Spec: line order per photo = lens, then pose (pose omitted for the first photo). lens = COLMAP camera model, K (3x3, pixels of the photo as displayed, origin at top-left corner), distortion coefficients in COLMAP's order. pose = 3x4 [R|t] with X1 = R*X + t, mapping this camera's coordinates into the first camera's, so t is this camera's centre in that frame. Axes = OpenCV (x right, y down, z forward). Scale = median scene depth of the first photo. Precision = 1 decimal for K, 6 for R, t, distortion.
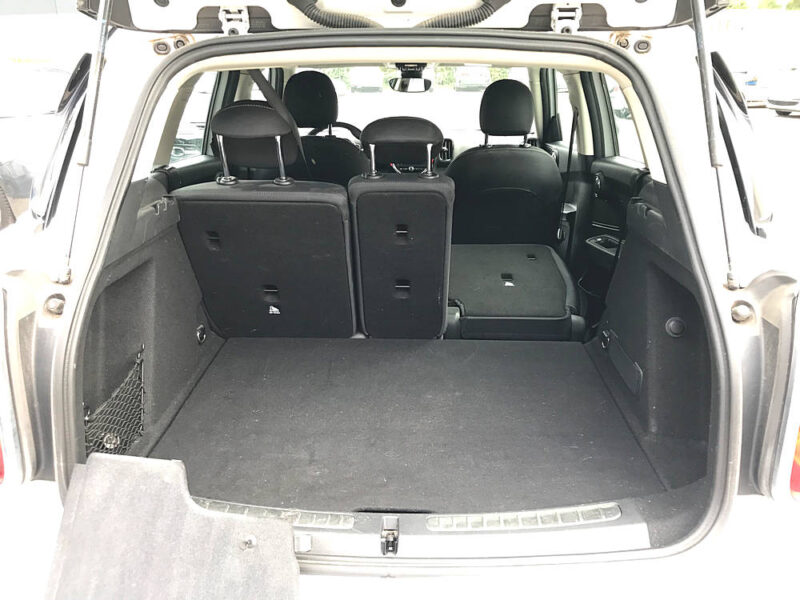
lens RADIAL K [[651.9, 0, 397.9], [0, 651.9, 296.4], [0, 0, 1]] dist [0.009318, 0.012236]
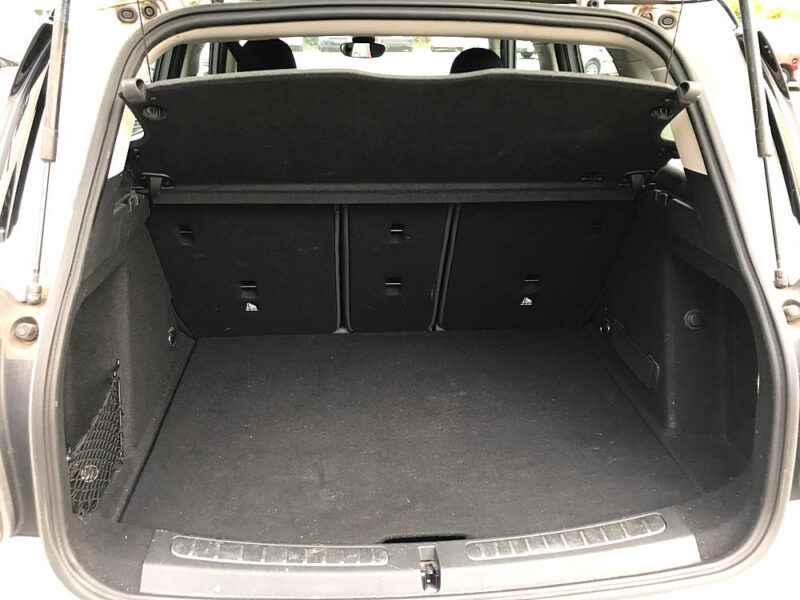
lens RADIAL K [[651.9, 0, 397.9], [0, 651.9, 296.4], [0, 0, 1]] dist [0.009318, 0.012236]
pose [[0.993111, -0.033185, 0.112384, -0.125338], [0.026877, 0.998002, 0.057186, -0.057711], [-0.114057, -0.053771, 0.992018, 0.102219]]
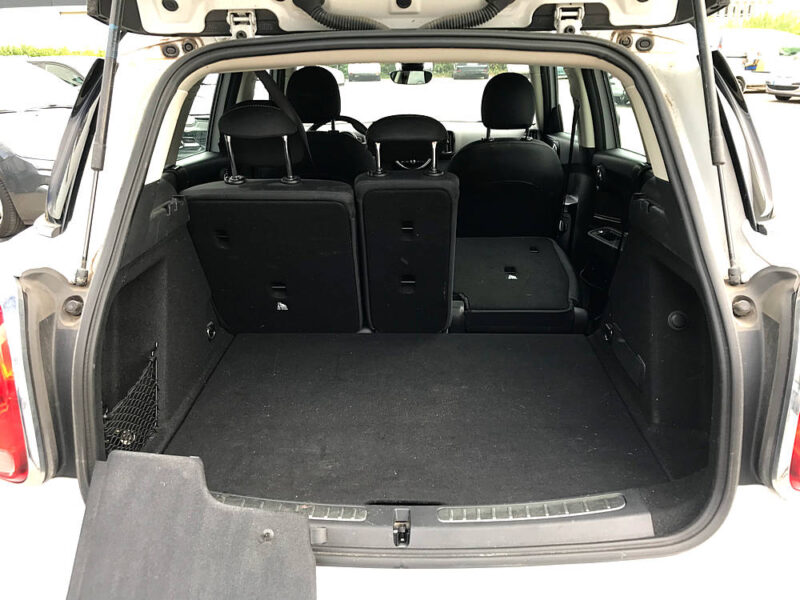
lens RADIAL K [[651.9, 0, 397.9], [0, 651.9, 296.4], [0, 0, 1]] dist [0.009318, 0.012236]
pose [[0.999949, -0.010097, -0.000044, -0.012747], [0.010096, 0.999813, 0.016481, -0.012997], [-0.000122, -0.016480, 0.999864, -0.021663]]
